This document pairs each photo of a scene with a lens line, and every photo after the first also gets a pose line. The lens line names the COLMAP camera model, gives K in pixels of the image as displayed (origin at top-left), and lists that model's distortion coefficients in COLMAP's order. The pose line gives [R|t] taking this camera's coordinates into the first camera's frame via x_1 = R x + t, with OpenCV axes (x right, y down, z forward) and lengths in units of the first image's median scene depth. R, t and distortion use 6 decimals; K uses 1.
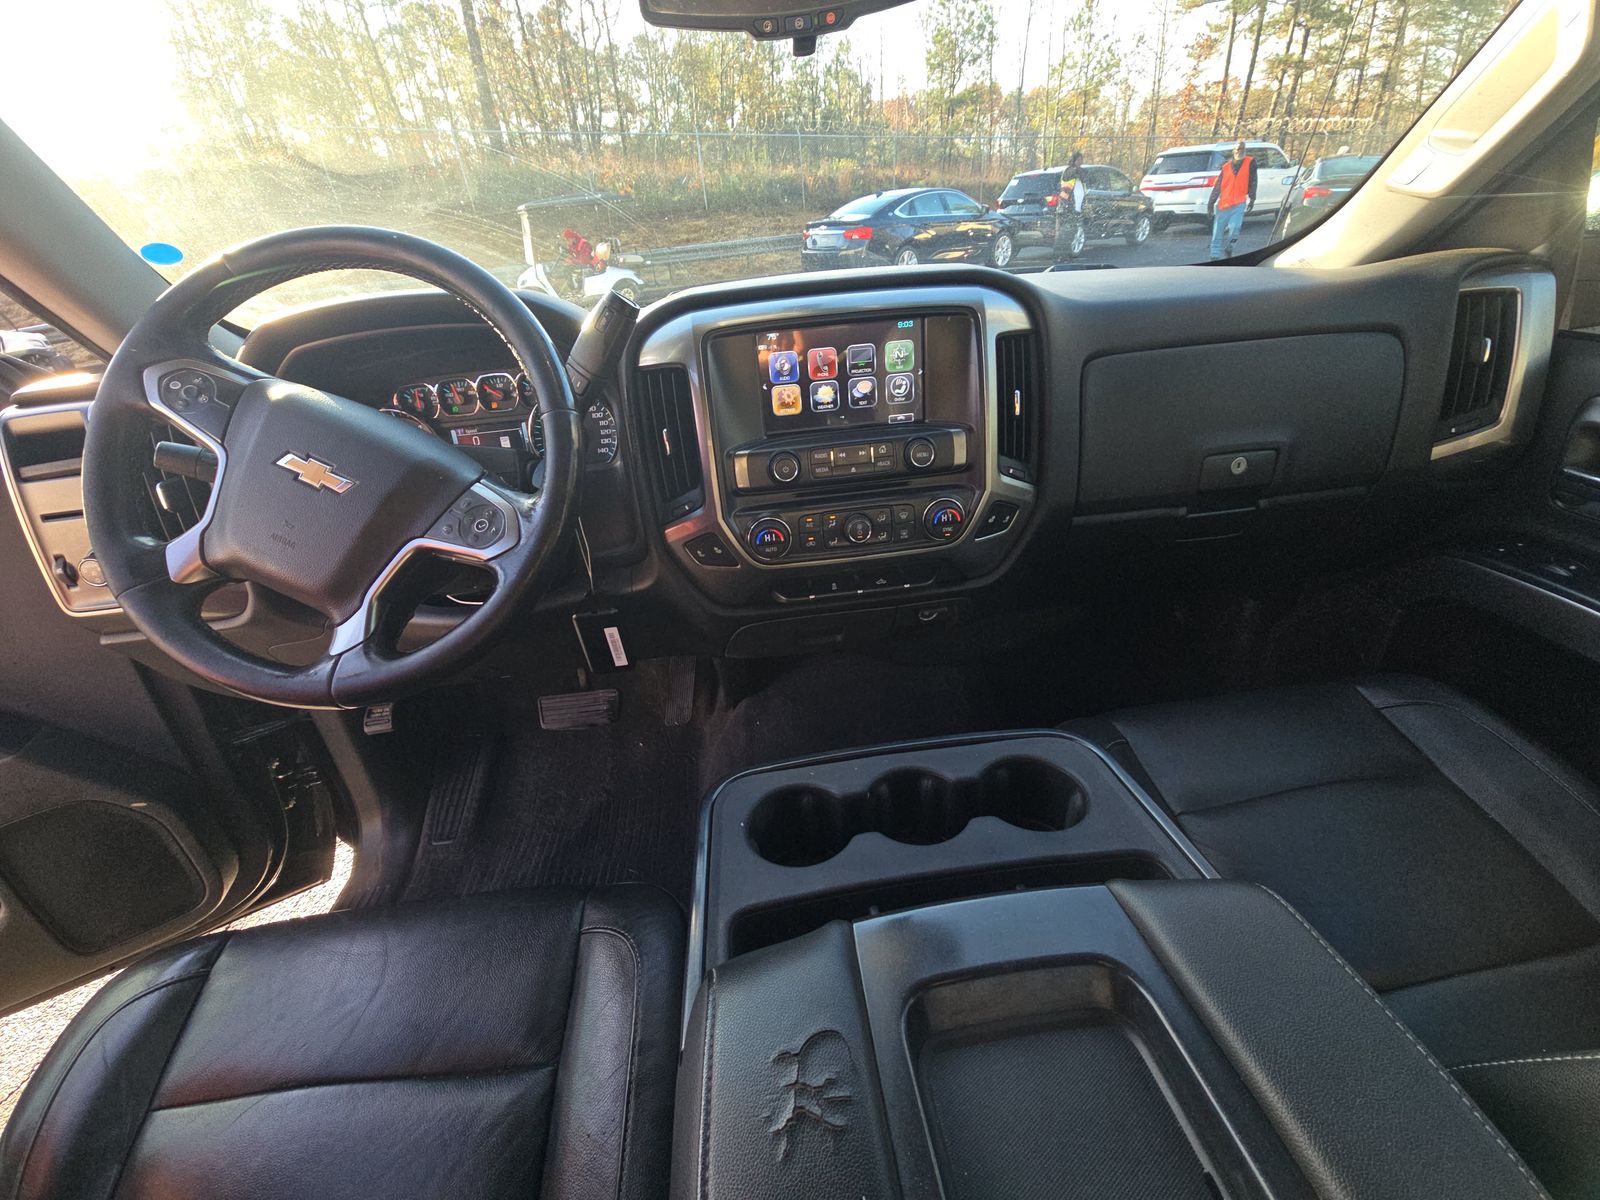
lens RADIAL K [[628.2, 0, 800.0], [0, 628.2, 600.0], [0, 0, 1]] dist [0.001781, 0.000251]
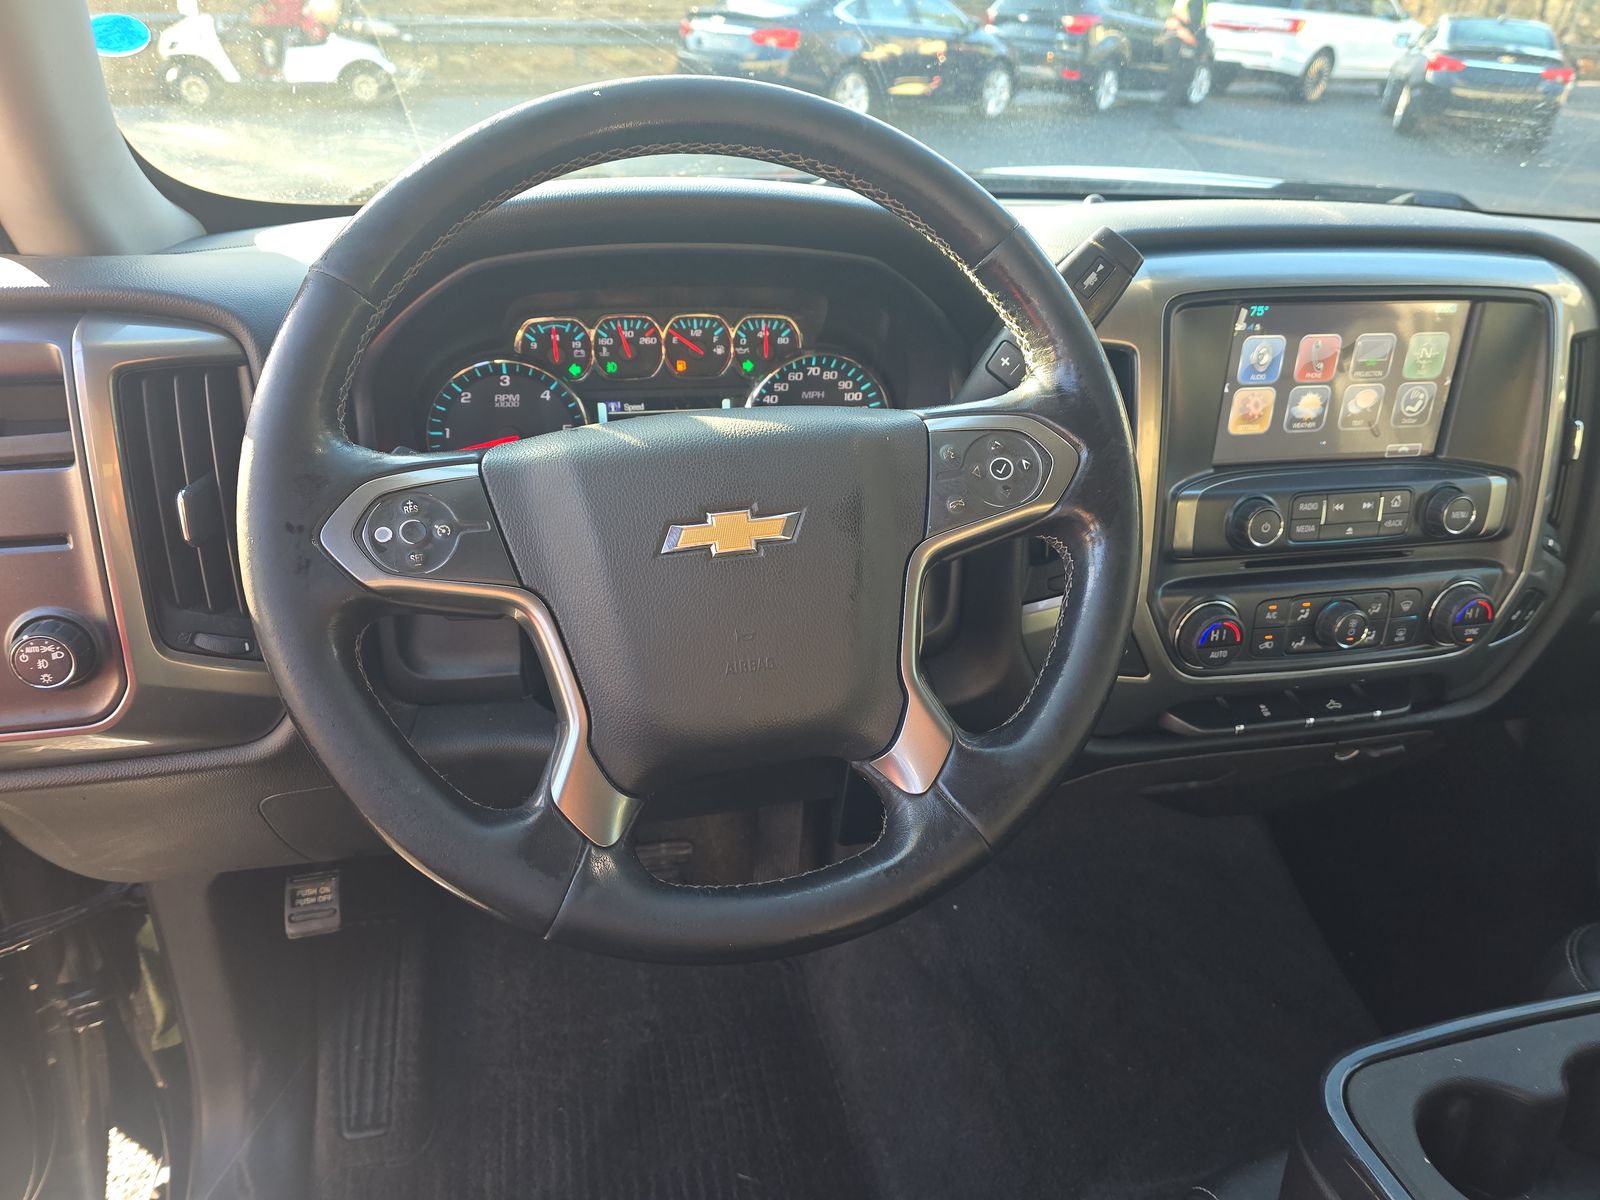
lens RADIAL K [[1051.3, 0, 800.0], [0, 1051.3, 600.0], [0, 0, 1]] dist [0.044524, -0.041369]
pose [[0.986411, 0.045265, 0.157940, -0.563548], [-0.039795, 0.998499, -0.037623, -0.072871], [-0.159406, 0.030826, 0.986732, 0.055186]]
